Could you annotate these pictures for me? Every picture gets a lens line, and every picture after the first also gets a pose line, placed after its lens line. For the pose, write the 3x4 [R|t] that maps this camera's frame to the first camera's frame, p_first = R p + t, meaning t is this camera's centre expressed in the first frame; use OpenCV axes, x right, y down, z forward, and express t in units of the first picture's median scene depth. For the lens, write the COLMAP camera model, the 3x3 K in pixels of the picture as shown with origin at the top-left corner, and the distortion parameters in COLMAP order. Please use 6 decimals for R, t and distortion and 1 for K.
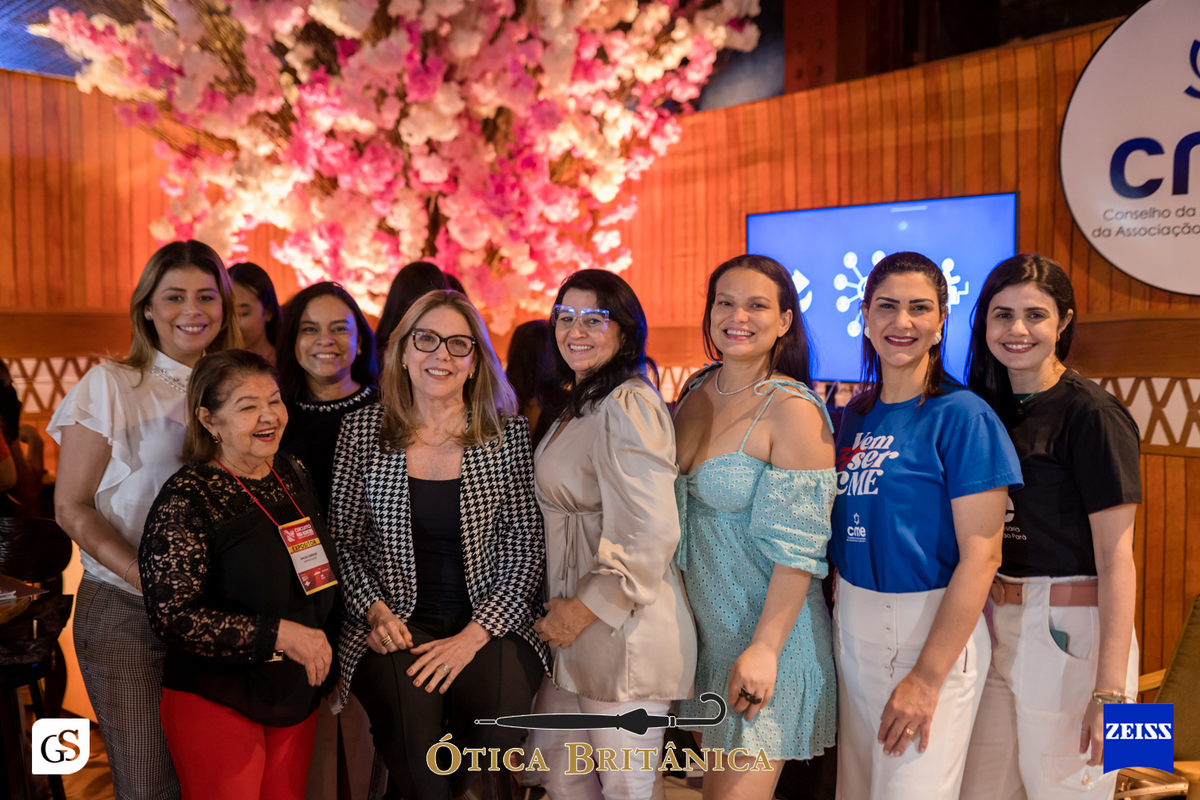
lens RADIAL K [[1105.0, 0, 604.3], [0, 1105.0, 416.1], [0, 0, 1]] dist [-0.062709, 0.082721]
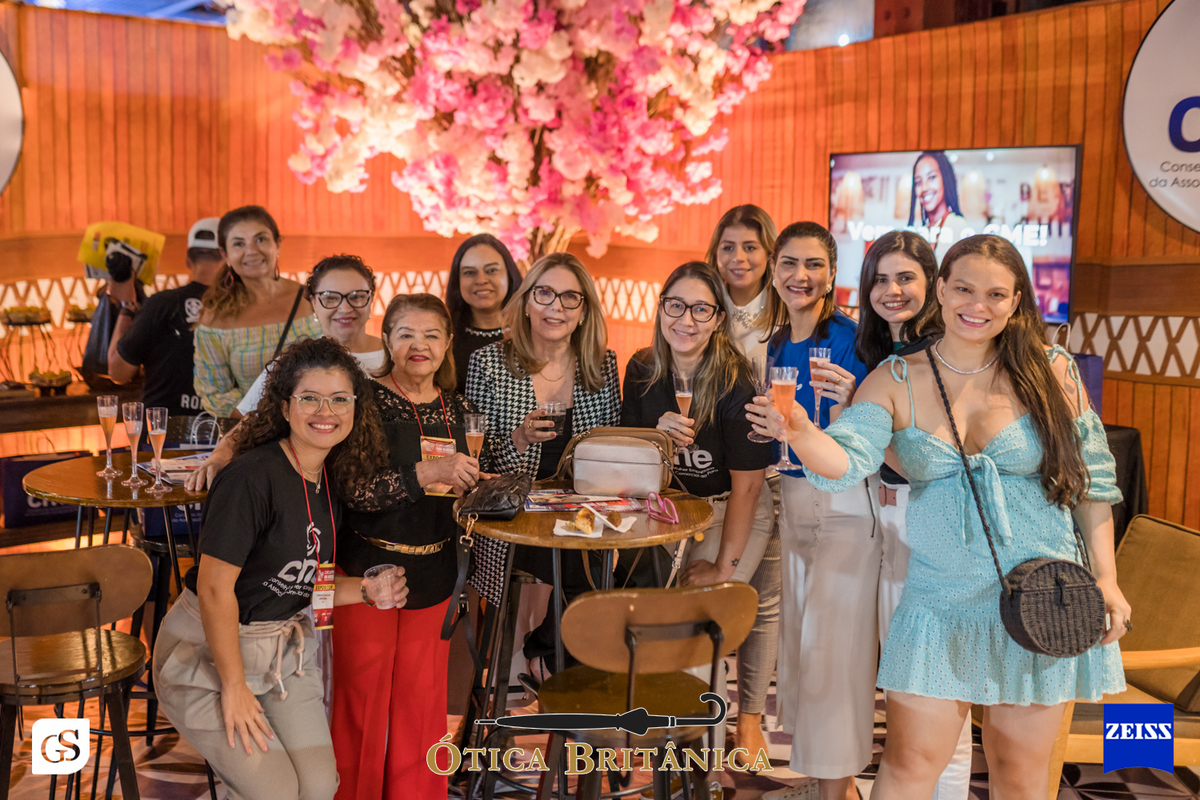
lens RADIAL K [[1211.2, 0, 555.4], [0, 1211.2, 374.9], [0, 0, 1]] dist [-0.050087, 0.030488]
pose [[0.994167, 0.026628, -0.104508, -0.008750], [-0.021712, 0.998616, 0.047901, -0.016928], [0.105639, -0.045353, 0.993370, -0.199388]]
